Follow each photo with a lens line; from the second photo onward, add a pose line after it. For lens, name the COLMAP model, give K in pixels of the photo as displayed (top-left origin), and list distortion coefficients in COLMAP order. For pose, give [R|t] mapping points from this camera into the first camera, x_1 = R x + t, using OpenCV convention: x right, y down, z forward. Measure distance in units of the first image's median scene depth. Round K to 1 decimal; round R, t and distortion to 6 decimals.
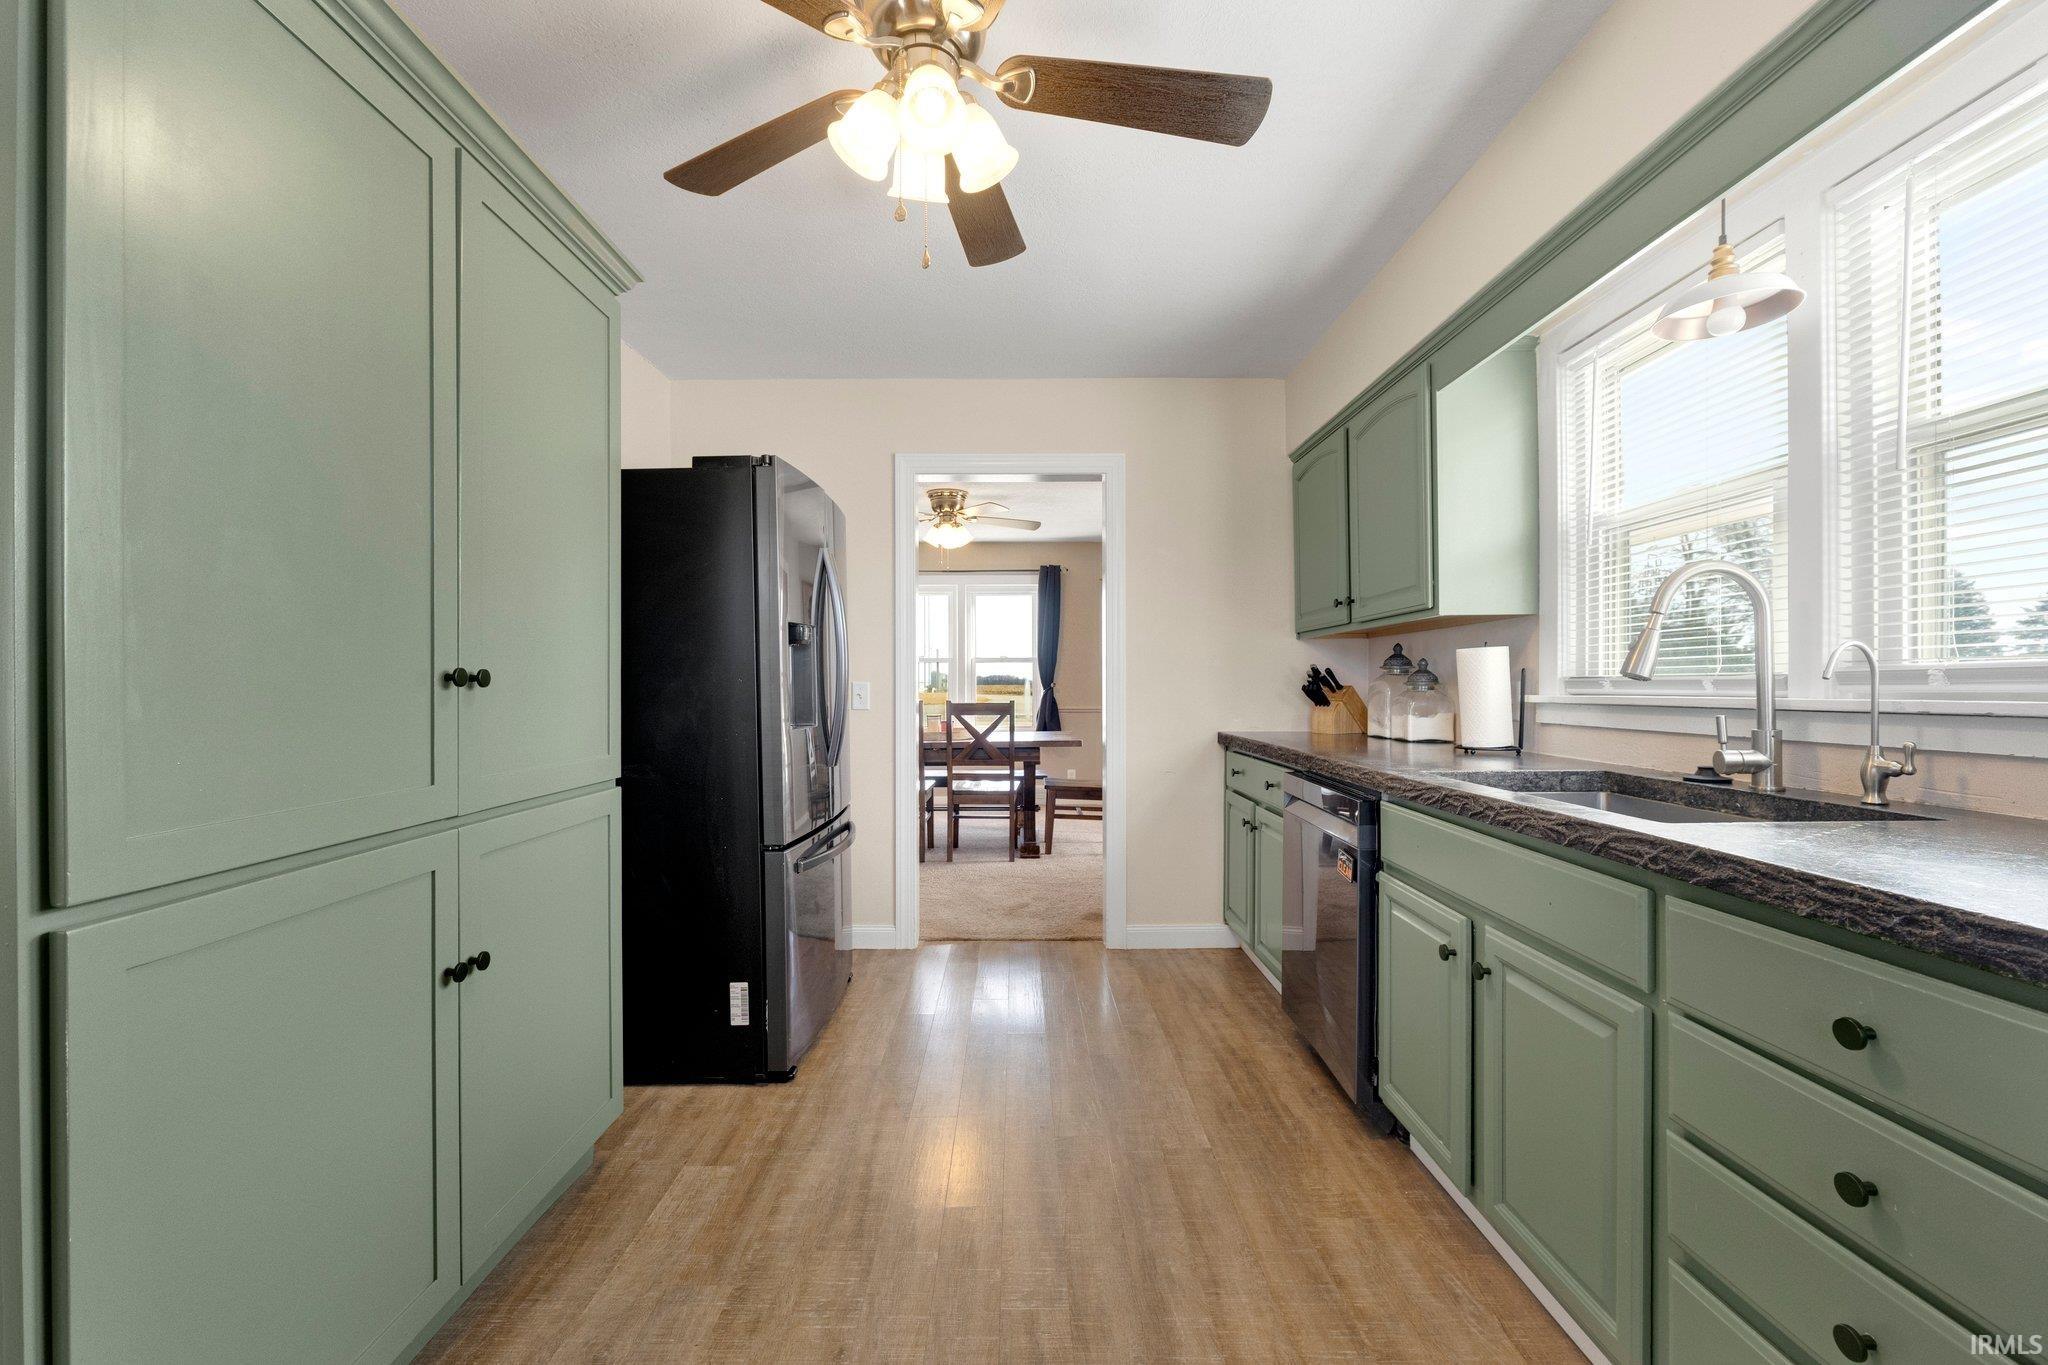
lens RADIAL K [[837.2, 0, 1024.5], [0, 837.2, 684.8], [0, 0, 1]] dist [-0.015639, -0.000111]
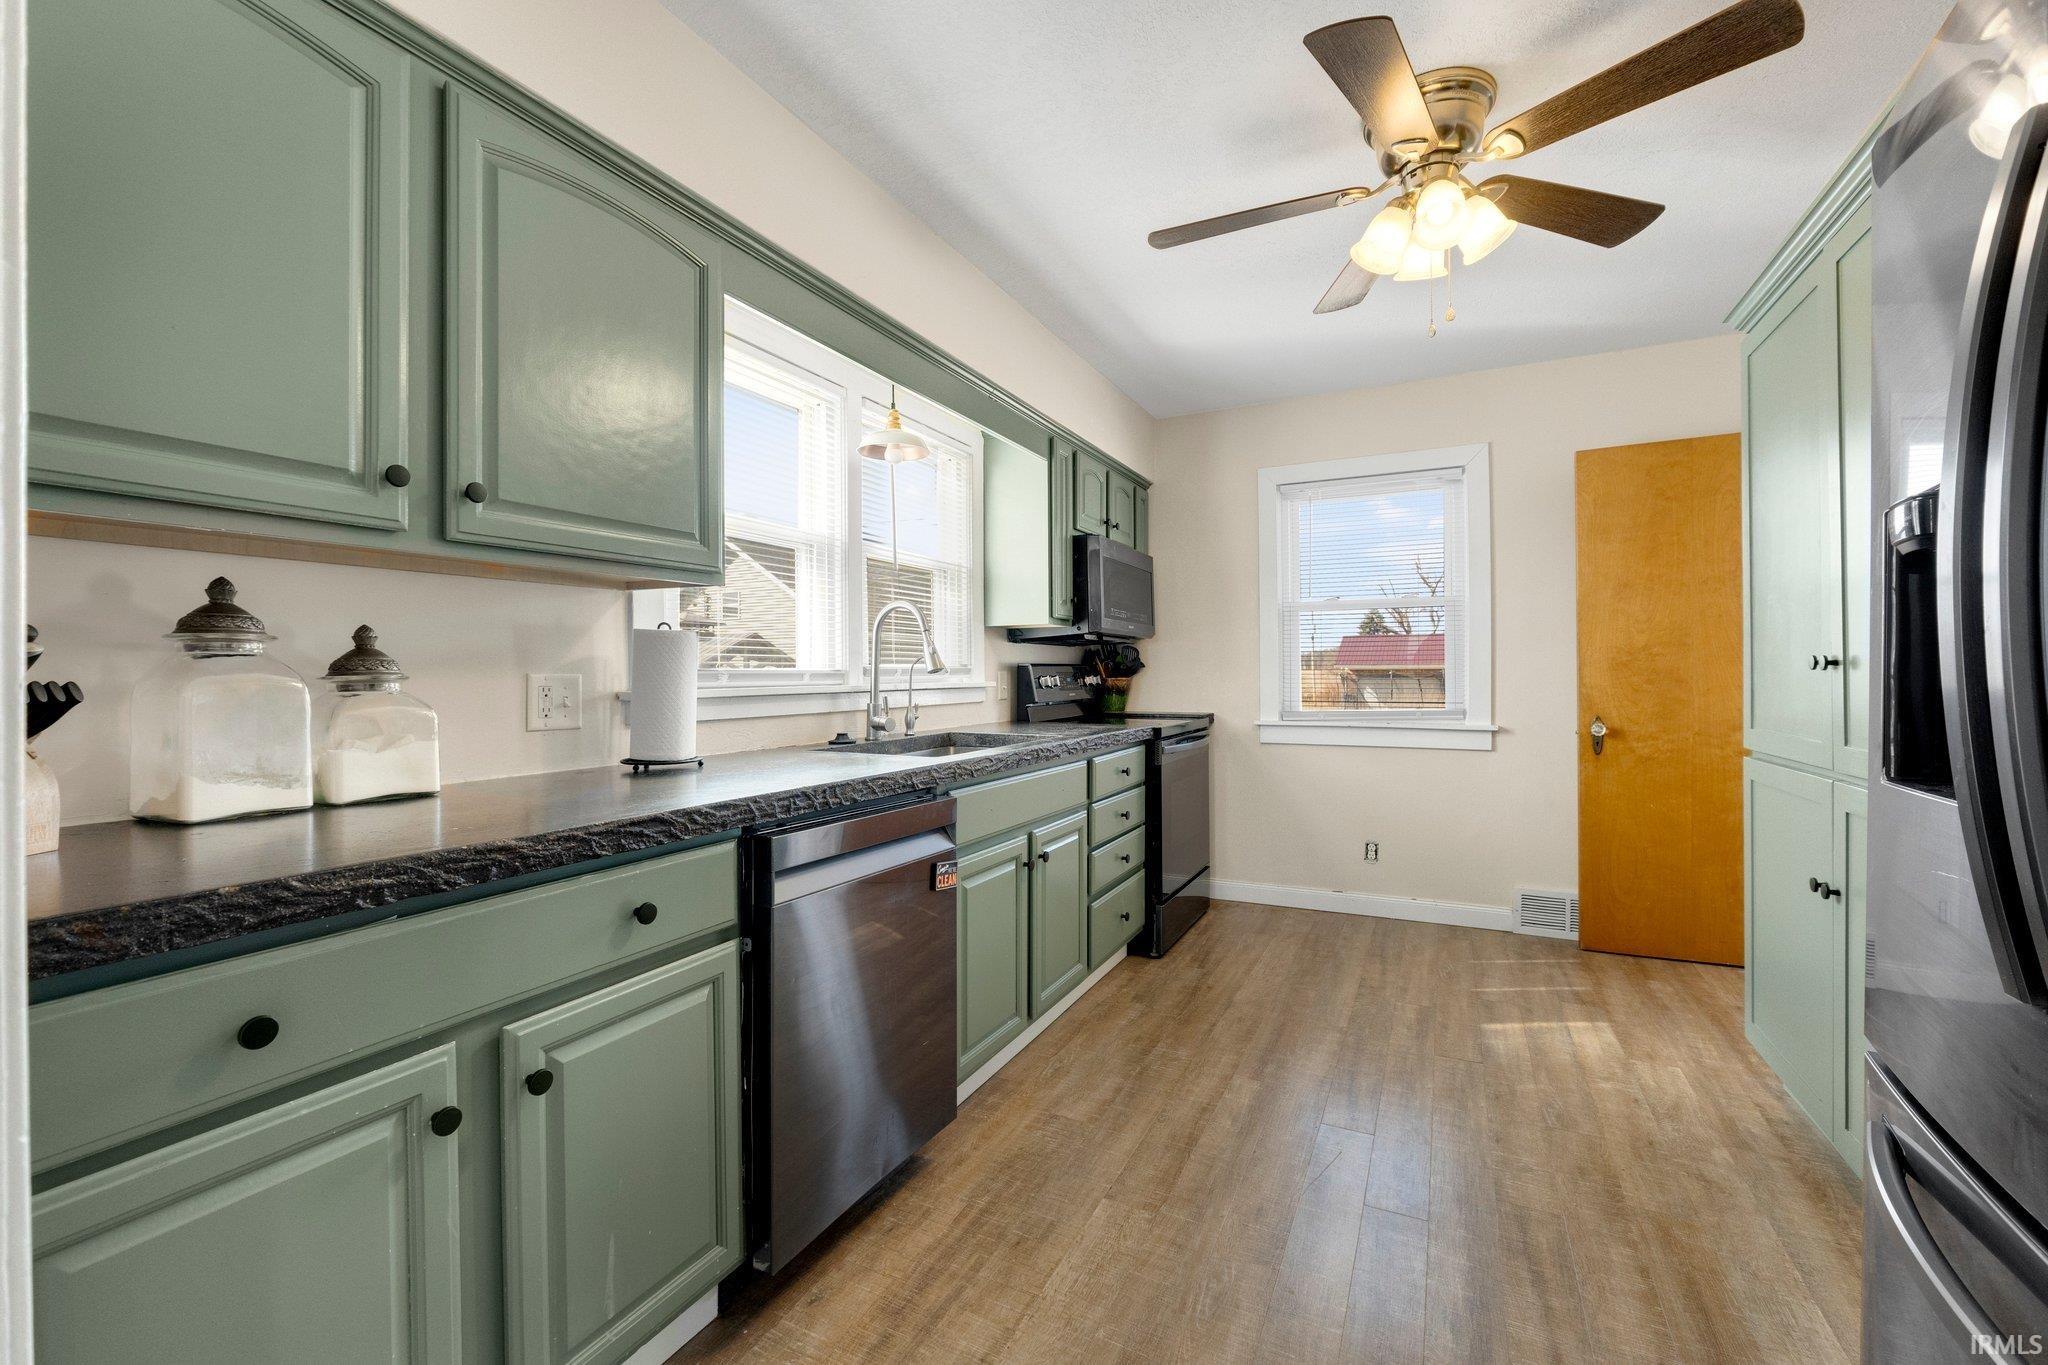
lens RADIAL K [[837.2, 0, 1018.4], [0, 837.2, 676.6], [0, 0, 1]] dist [-0.015639, -0.000111]
pose [[-0.885662, 0.004064, 0.464312, -0.122357], [0.006456, 0.999973, 0.003562, -0.002364], [-0.464285, 0.006152, -0.885665, 2.048724]]
